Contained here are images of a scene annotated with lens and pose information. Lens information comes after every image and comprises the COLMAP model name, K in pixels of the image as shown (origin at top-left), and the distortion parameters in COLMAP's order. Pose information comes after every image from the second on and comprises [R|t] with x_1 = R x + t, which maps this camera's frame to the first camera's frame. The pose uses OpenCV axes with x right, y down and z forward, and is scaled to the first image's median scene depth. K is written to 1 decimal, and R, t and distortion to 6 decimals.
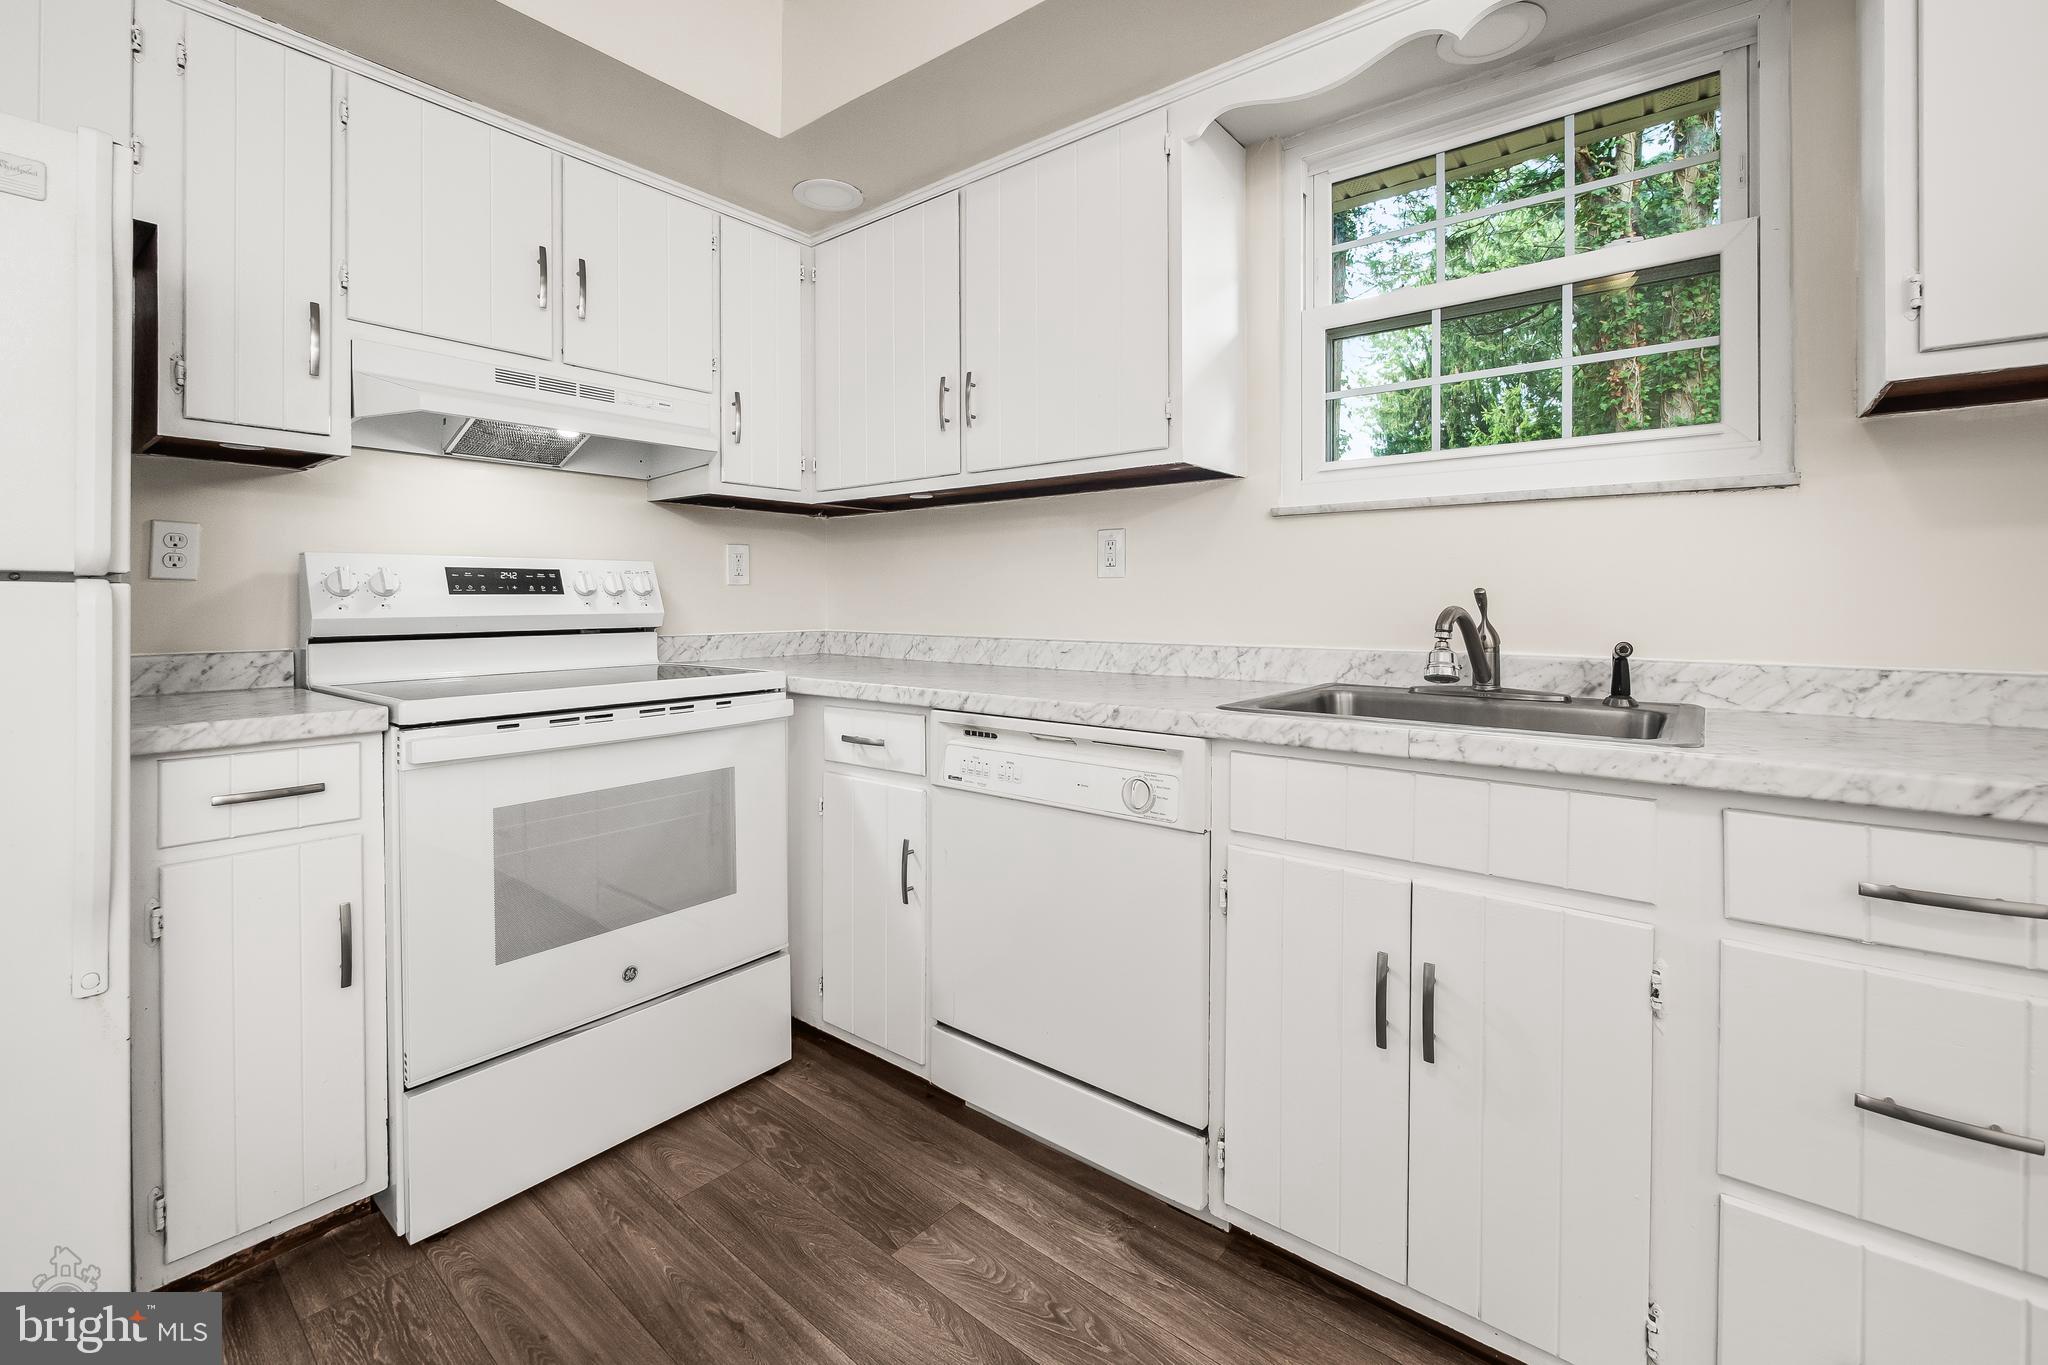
lens RADIAL K [[871.9, 0, 1008.0], [0, 871.9, 601.0], [0, 0, 1]] dist [-0.002765, 0.000082]
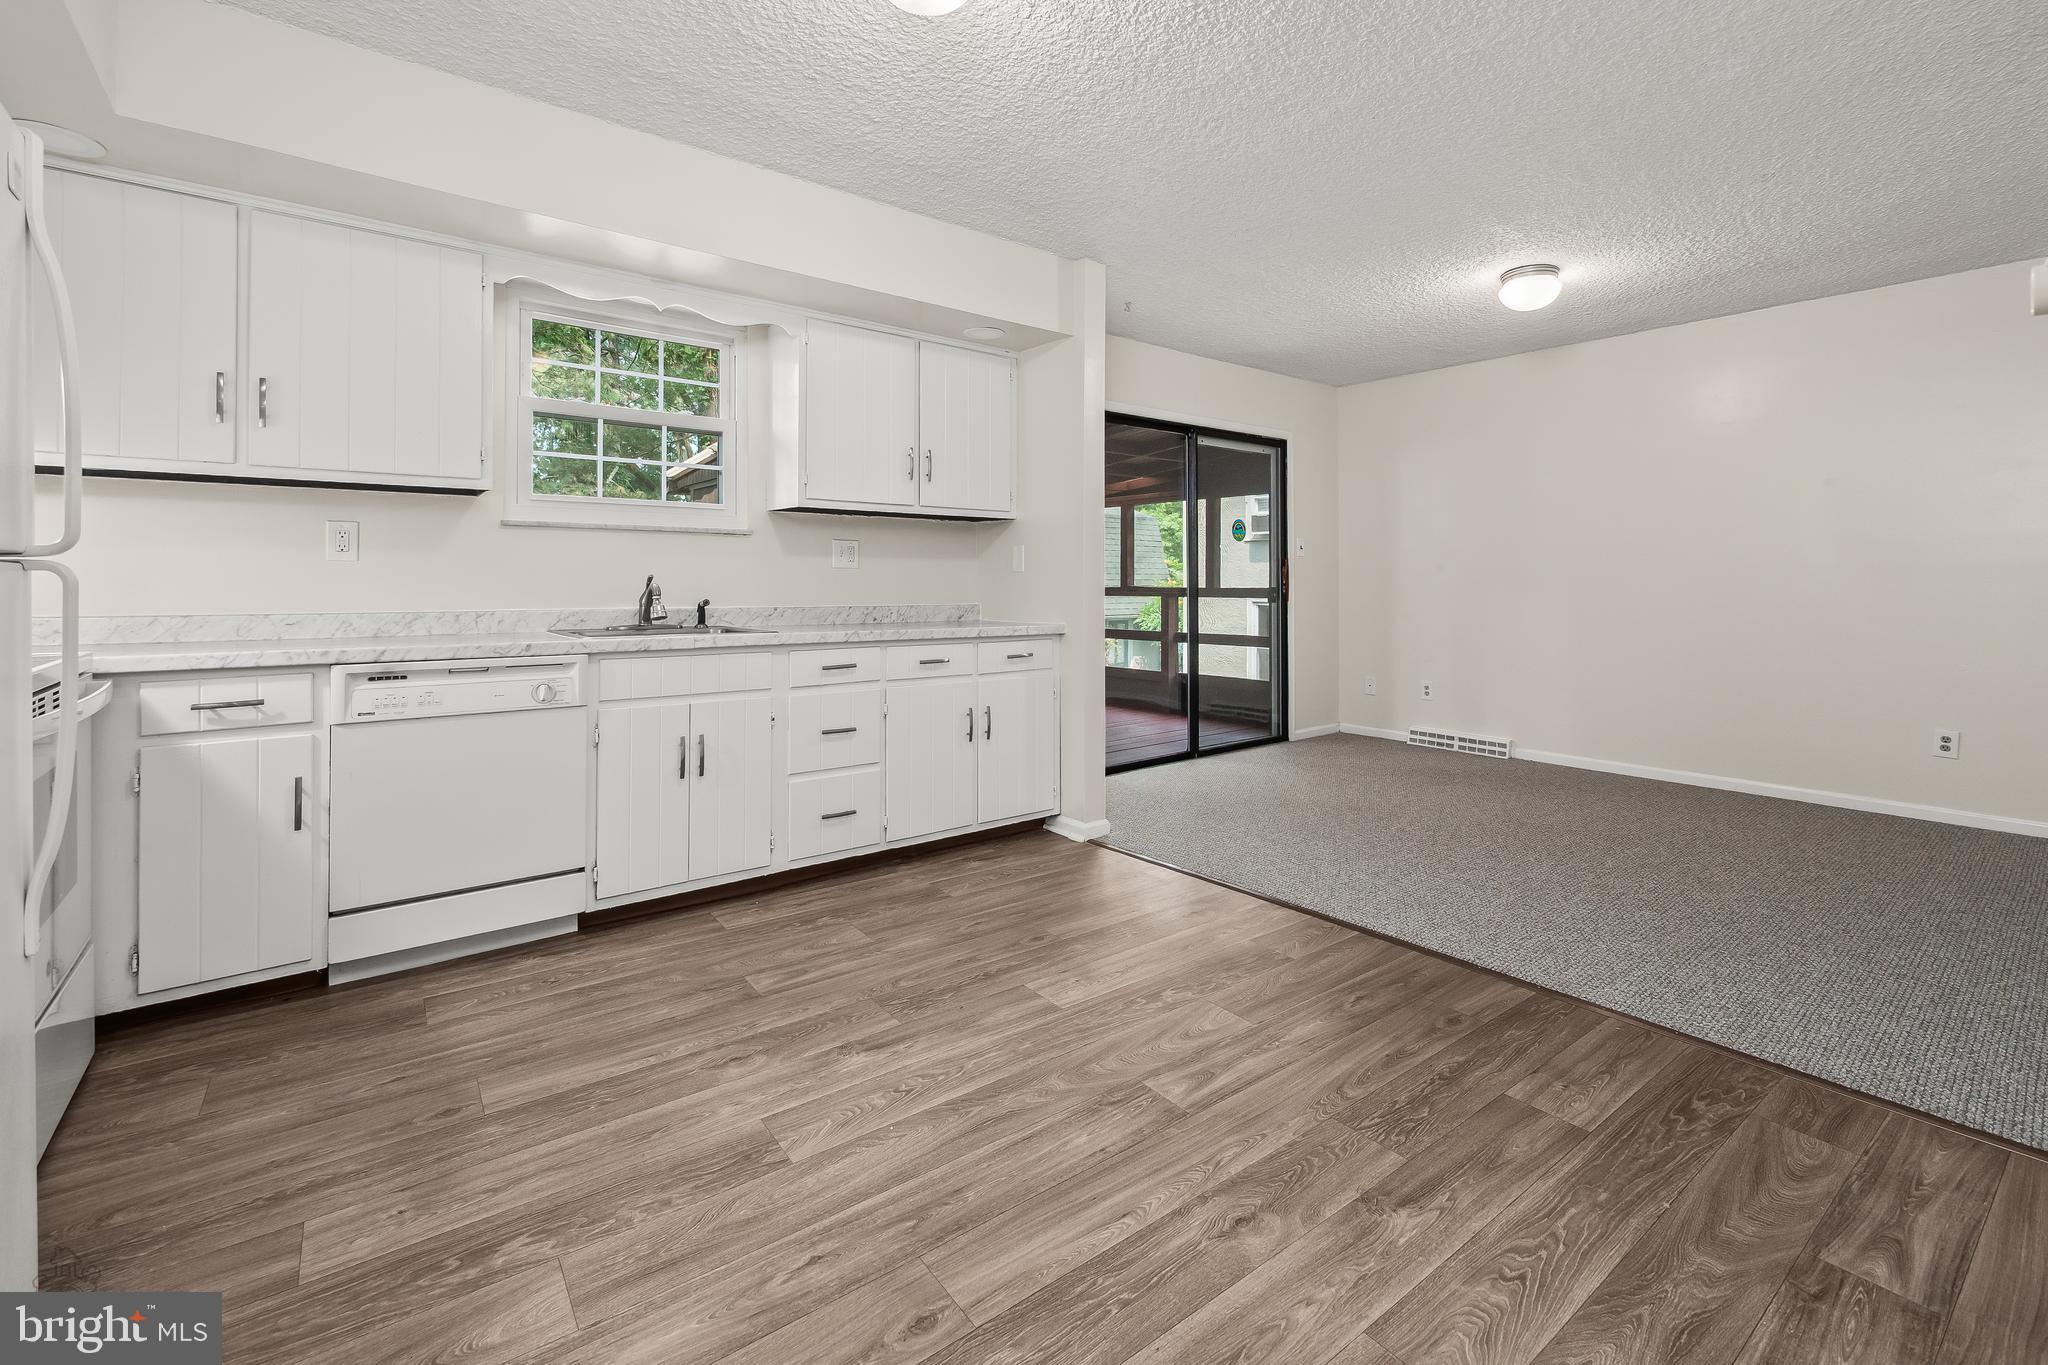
lens RADIAL K [[869.0, 0, 1024.6], [0, 869.0, 585.7], [0, 0, 1]] dist [-0.003071, 0.000116]
pose [[0.211686, -0.001926, 0.977336, -1.072061], [-0.003693, 0.999989, 0.002771, 0.002002], [-0.977331, -0.004196, 0.211677, -0.231790]]
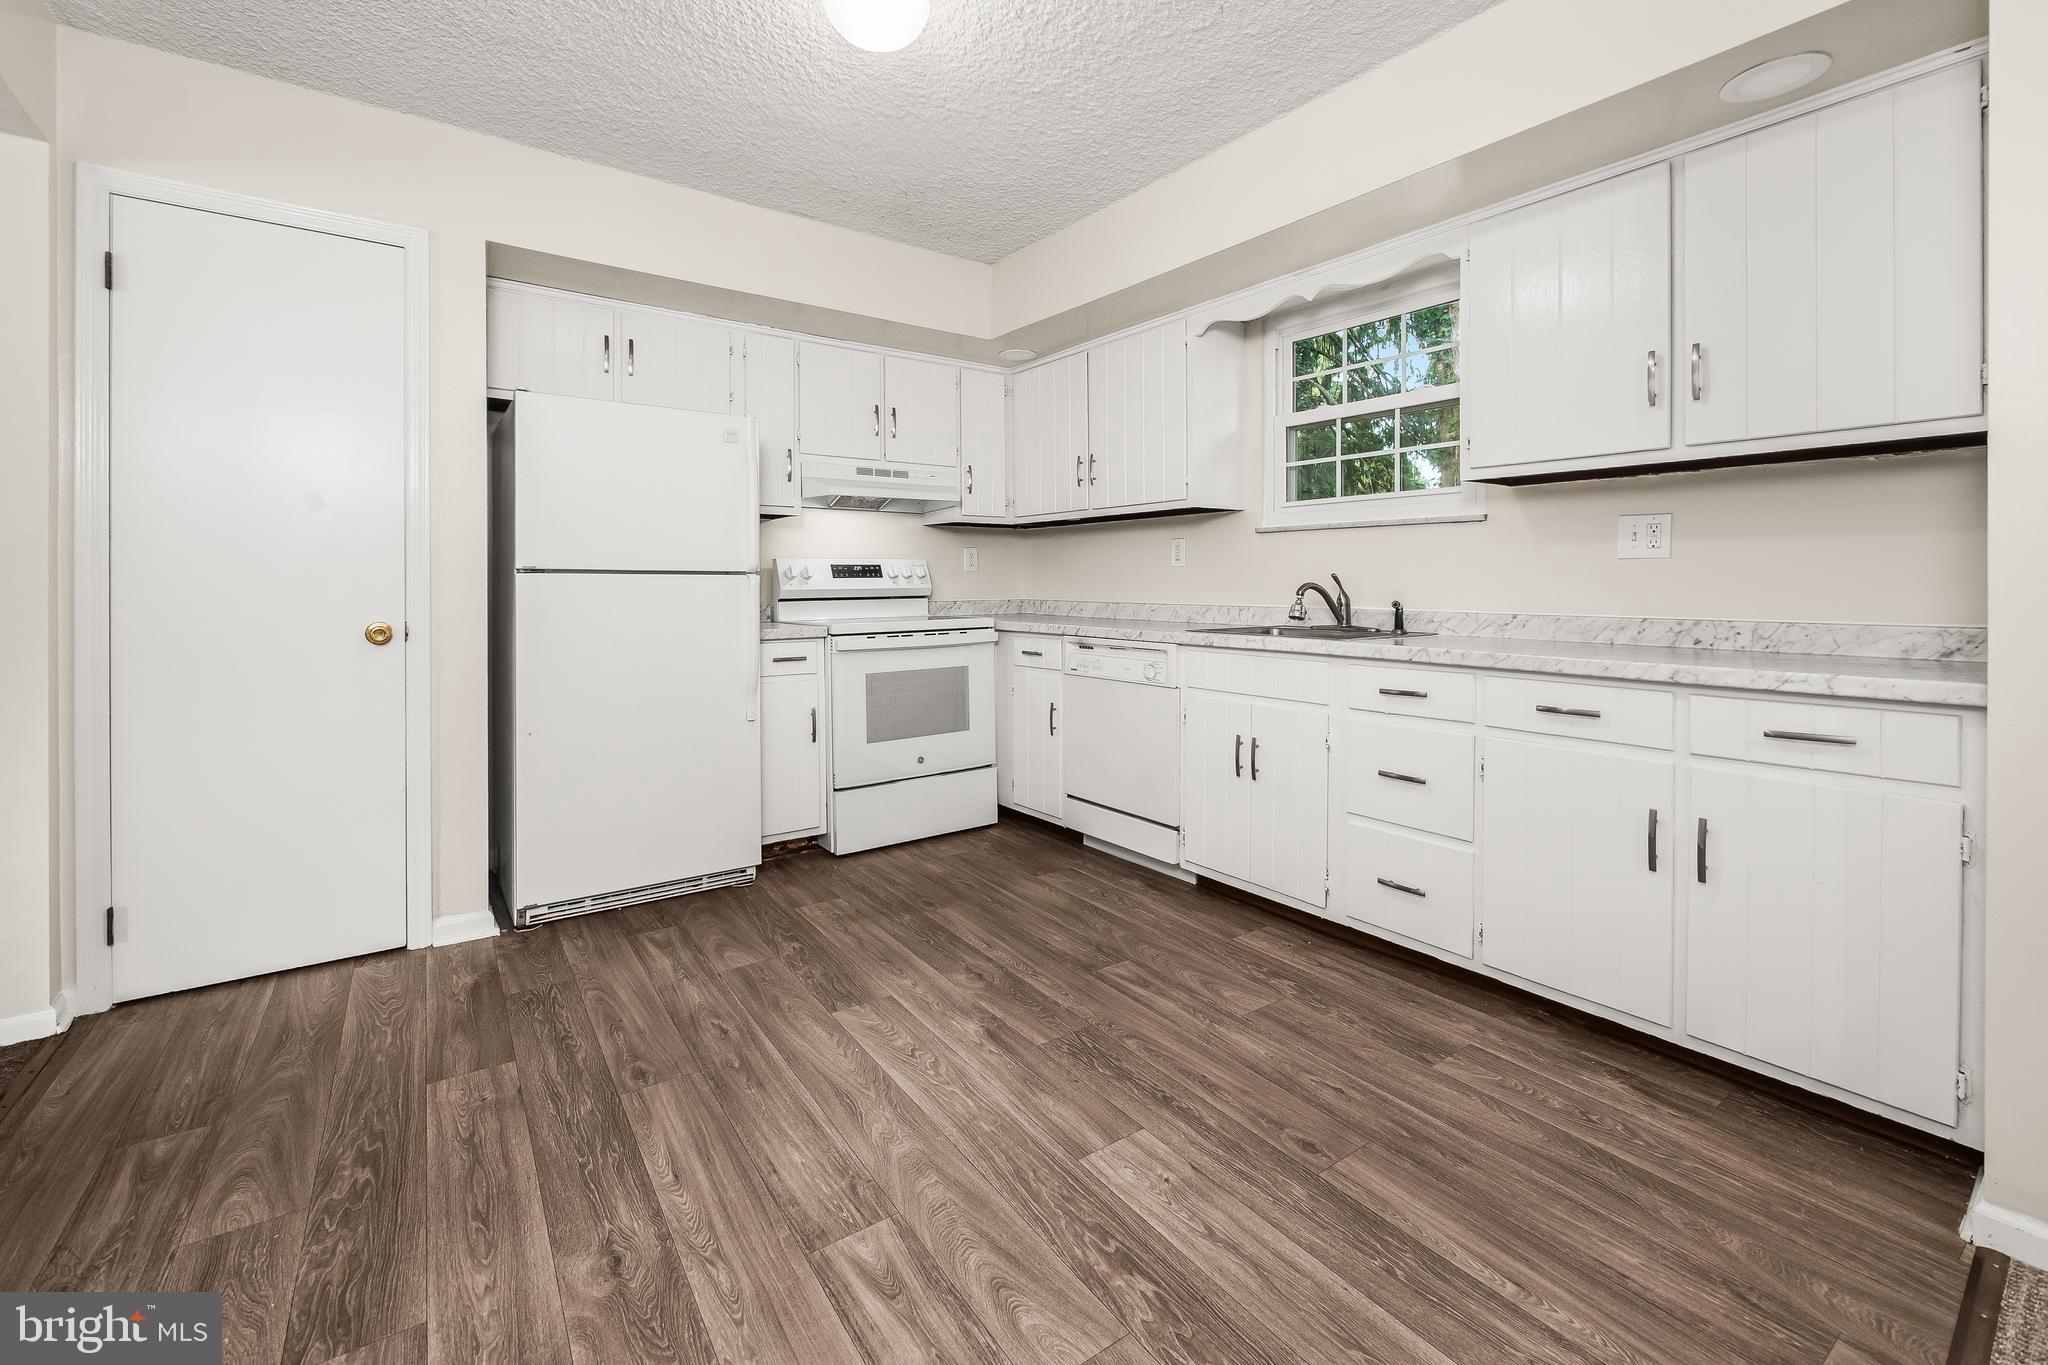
lens RADIAL K [[869.0, 0, 1024.6], [0, 869.0, 585.7], [0, 0, 1]] dist [-0.003071, 0.000116]
pose [[0.970214, -0.001101, -0.242249, 0.296766], [0.002560, 0.999980, 0.005706, -0.000382], [0.242238, -0.006156, 0.970197, -0.909795]]
